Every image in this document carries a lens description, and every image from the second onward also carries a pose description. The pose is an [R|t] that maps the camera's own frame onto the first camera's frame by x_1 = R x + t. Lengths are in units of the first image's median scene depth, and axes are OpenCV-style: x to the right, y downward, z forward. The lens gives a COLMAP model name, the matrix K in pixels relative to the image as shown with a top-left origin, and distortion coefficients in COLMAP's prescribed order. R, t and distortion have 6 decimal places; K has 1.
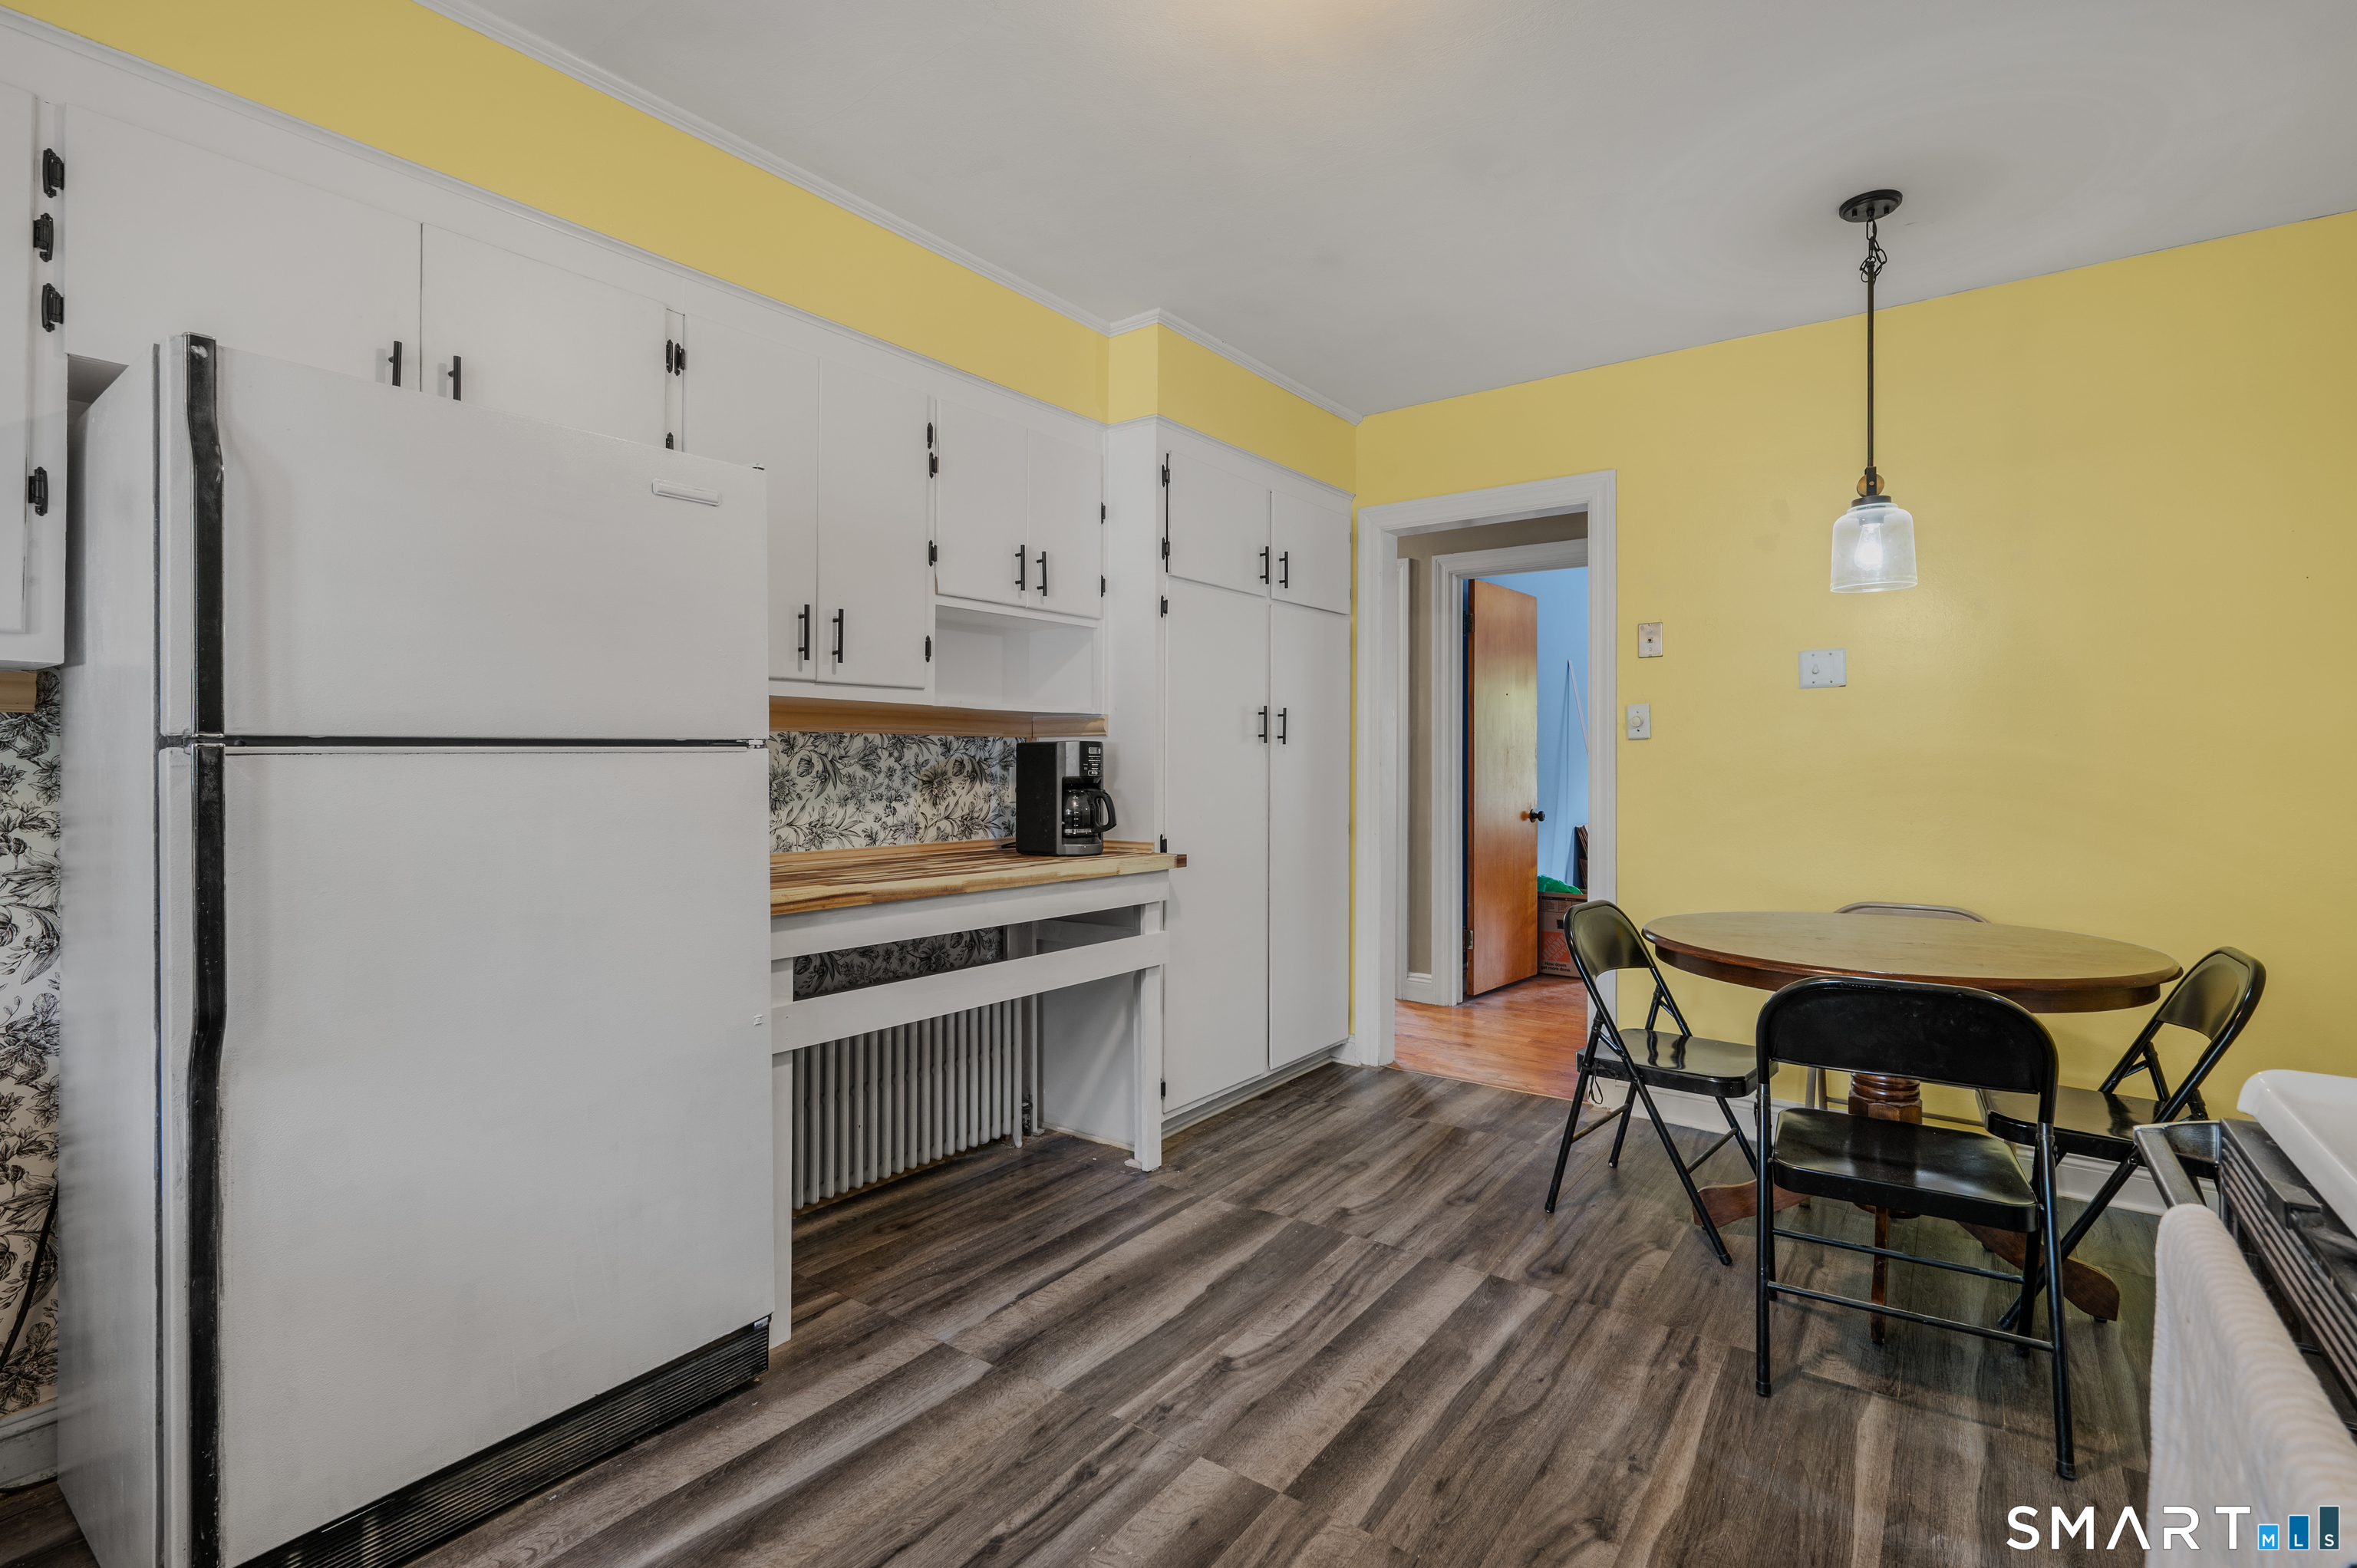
lens RADIAL K [[1109.0, 0, 1164.5], [0, 1109.0, 761.7], [0, 0, 1]] dist [0.035035, -0.000495]
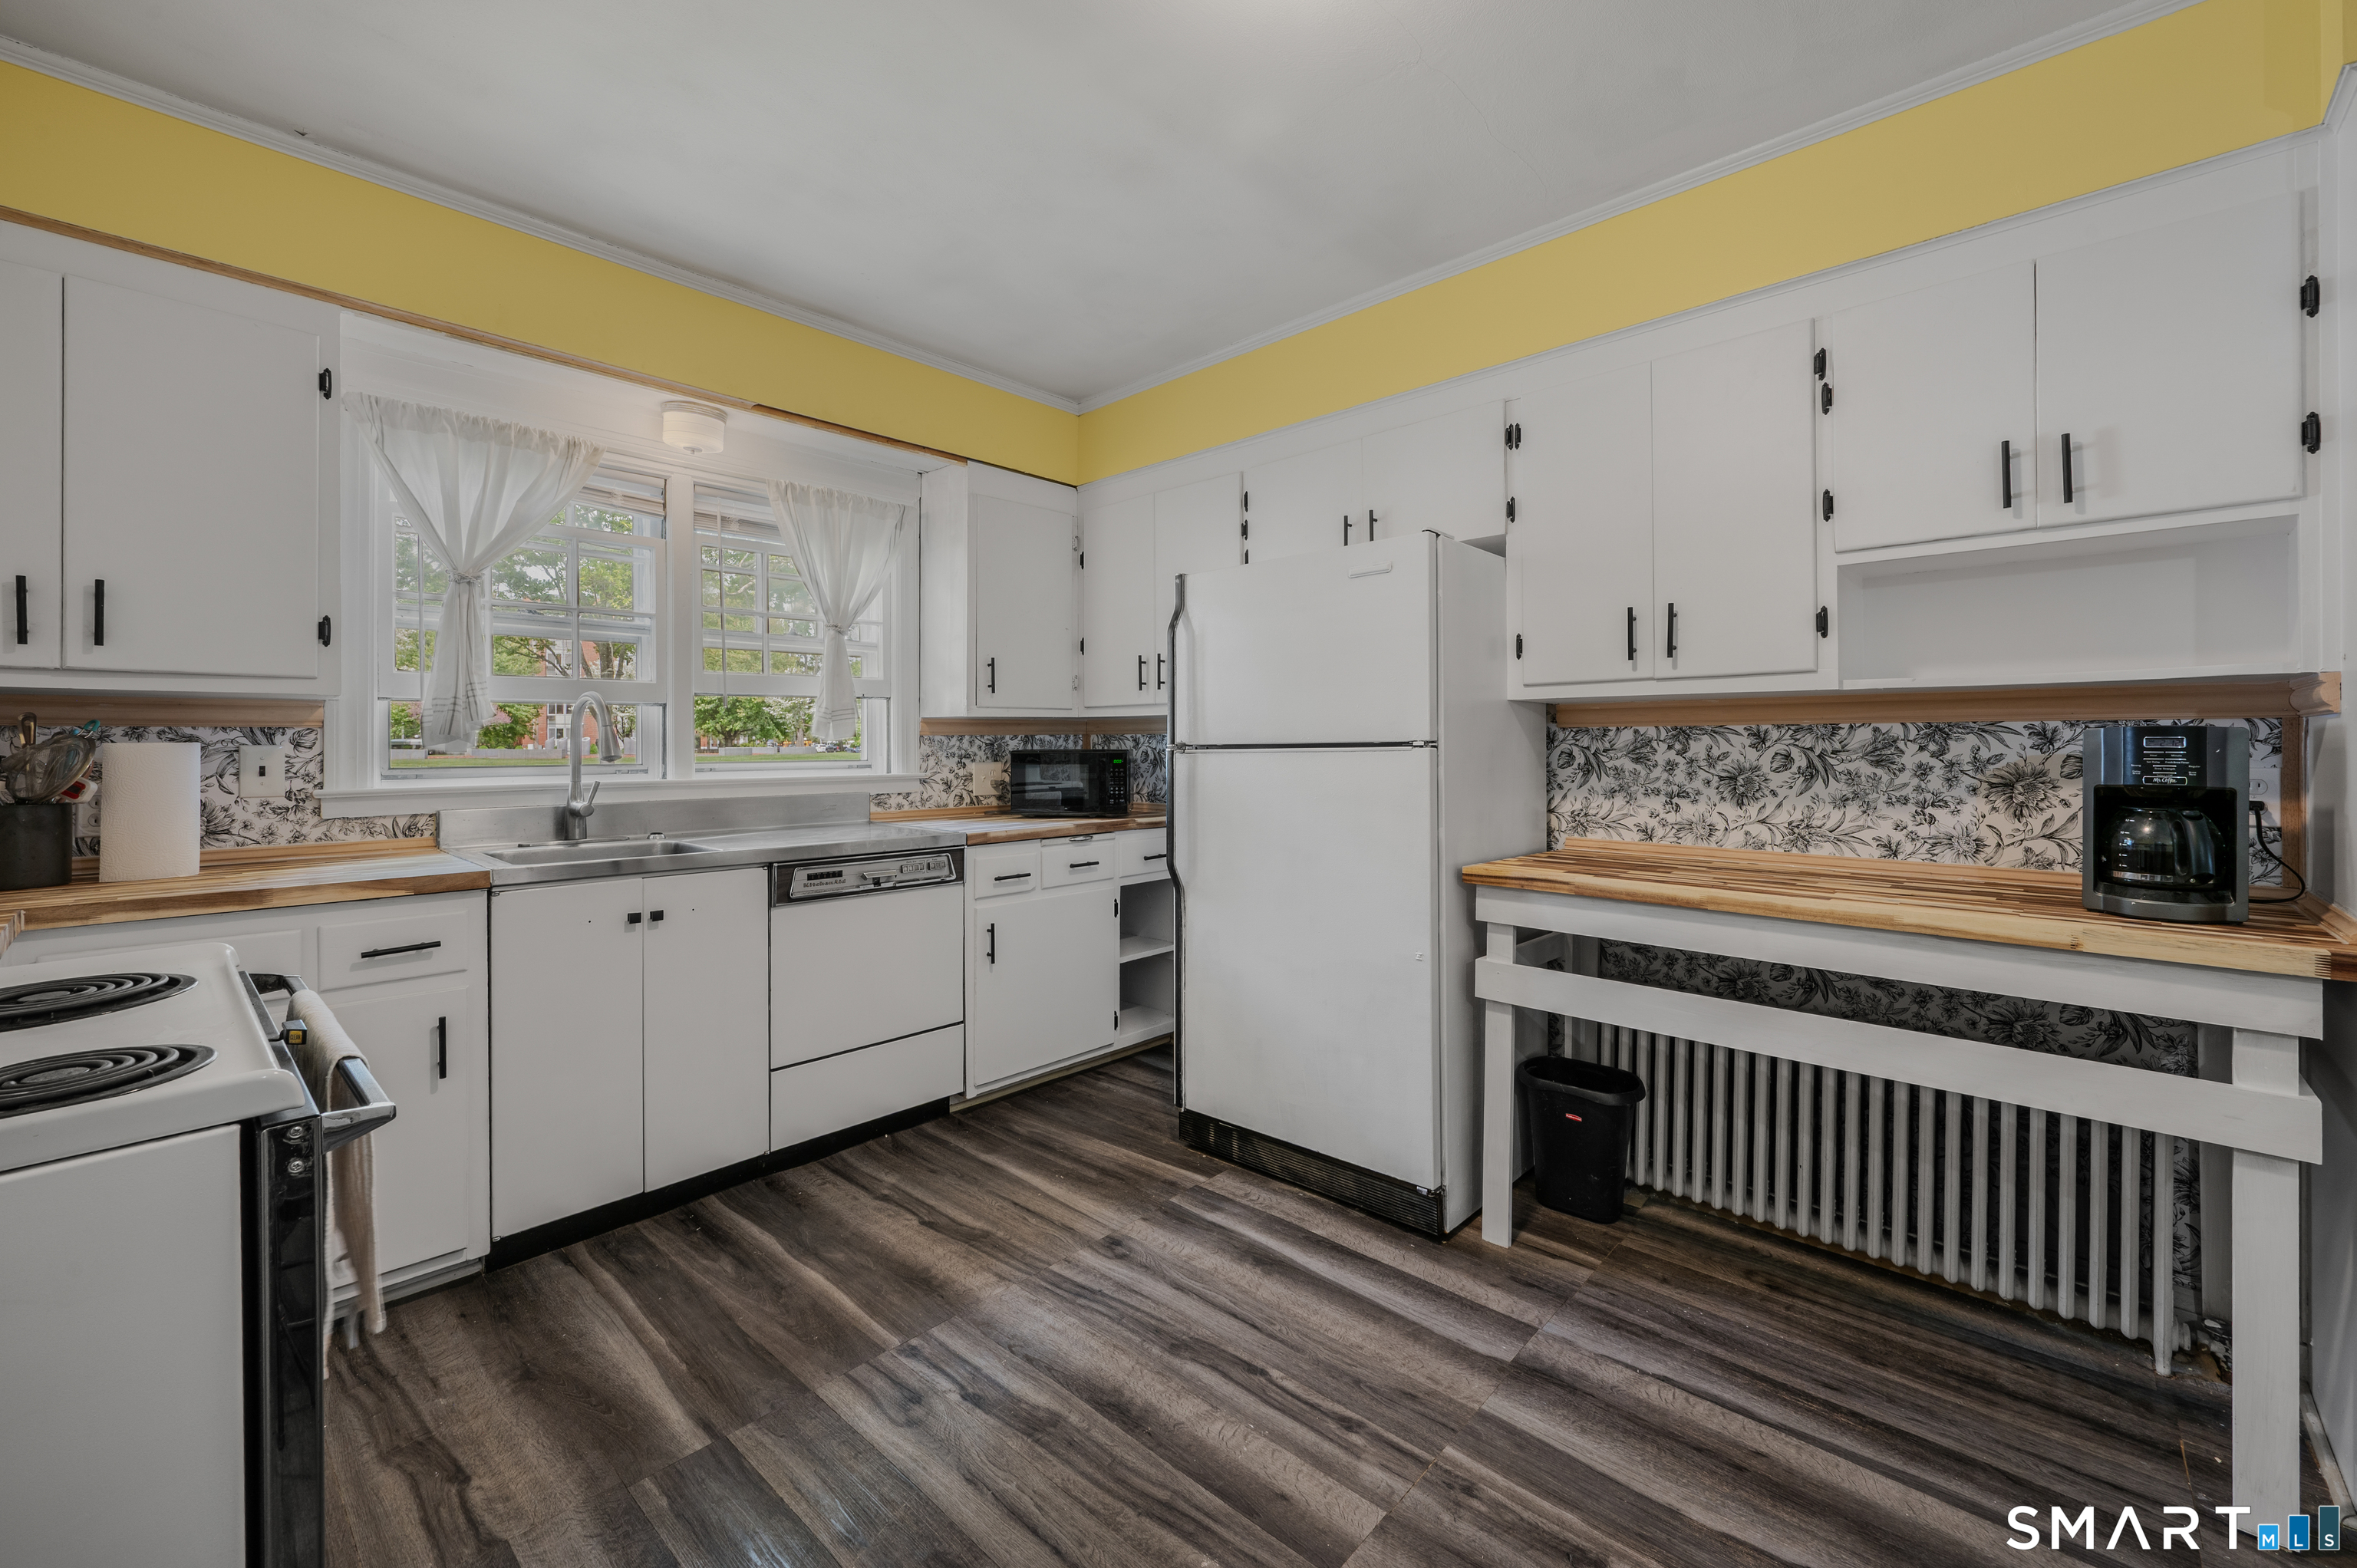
lens RADIAL K [[954.1, 0, 1186.2], [0, 954.1, 748.3], [0, 0, 1]] dist [-0.002741, 0.000305]
pose [[-0.098892, -0.004937, -0.995086, 0.592944], [-0.006314, 0.999971, -0.004334, -0.000083], [0.995078, 0.005854, -0.098920, 0.655395]]
